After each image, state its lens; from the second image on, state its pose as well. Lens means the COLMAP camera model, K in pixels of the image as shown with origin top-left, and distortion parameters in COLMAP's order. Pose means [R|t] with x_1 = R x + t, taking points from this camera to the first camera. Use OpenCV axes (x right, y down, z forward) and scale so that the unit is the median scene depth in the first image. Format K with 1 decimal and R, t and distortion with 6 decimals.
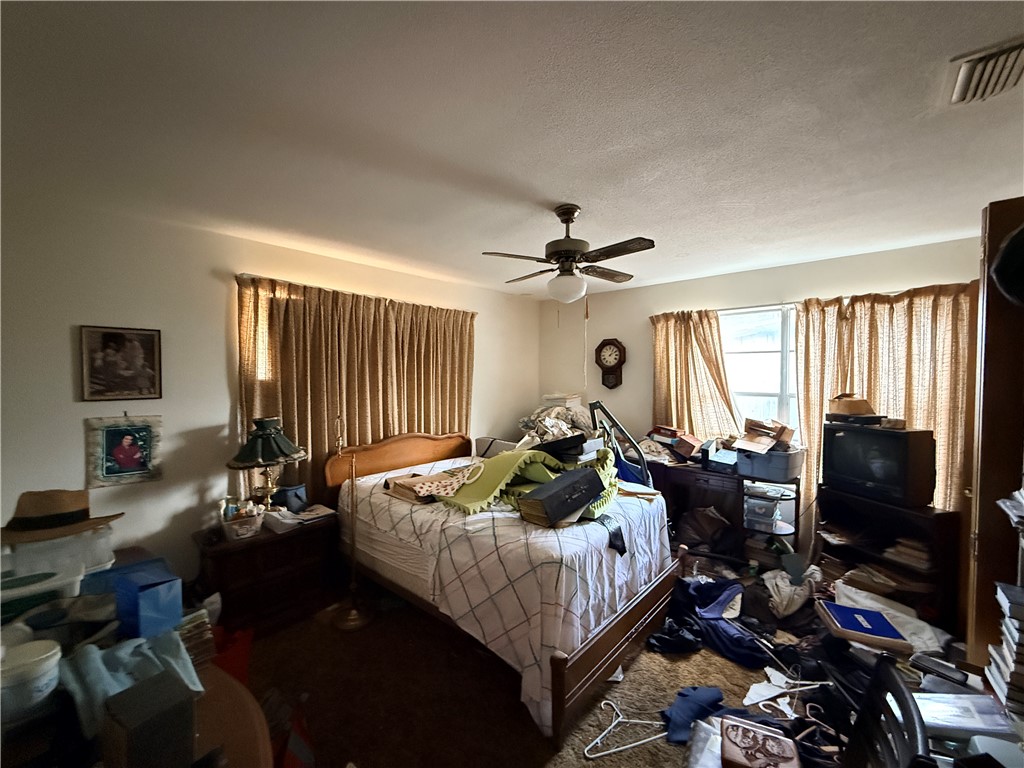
lens RADIAL K [[406.1, 0, 509.6], [0, 406.1, 385.2], [0, 0, 1]] dist [0.000021, 0.000291]
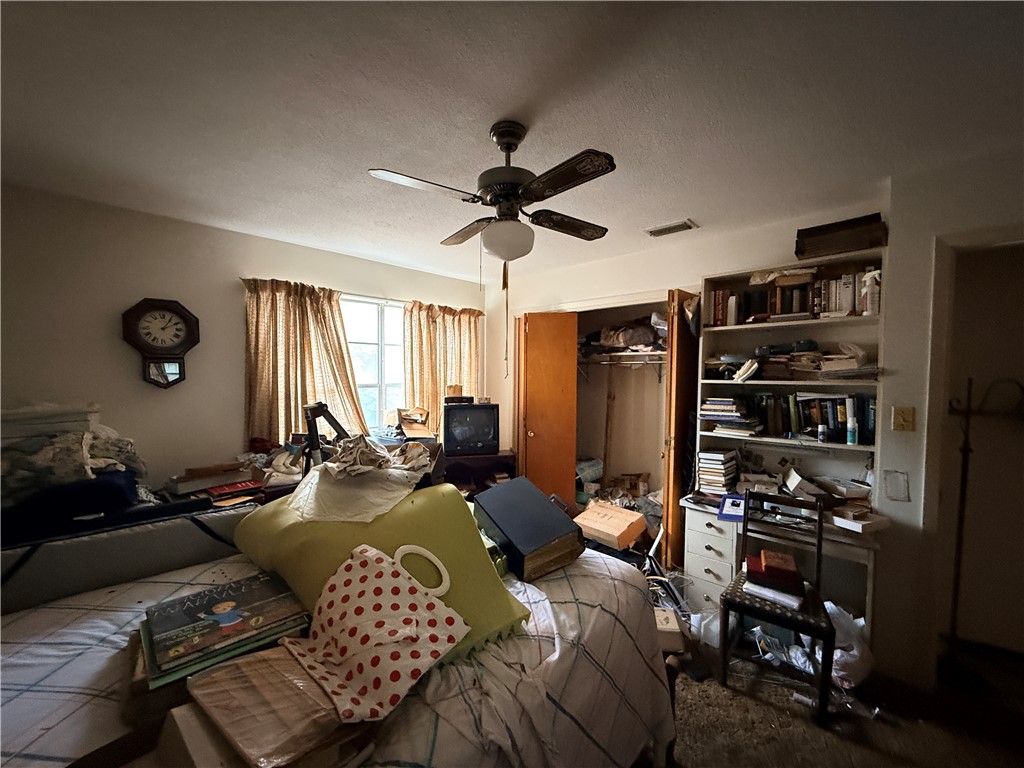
lens RADIAL K [[406.1, 0, 509.4], [0, 406.1, 386.1], [0, 0, 1]] dist [0.000021, 0.000291]
pose [[0.052840, -0.034638, 0.998002, -0.396193], [0.023121, 0.999173, 0.033454, -0.001545], [-0.998335, 0.021307, 0.053597, 0.647436]]
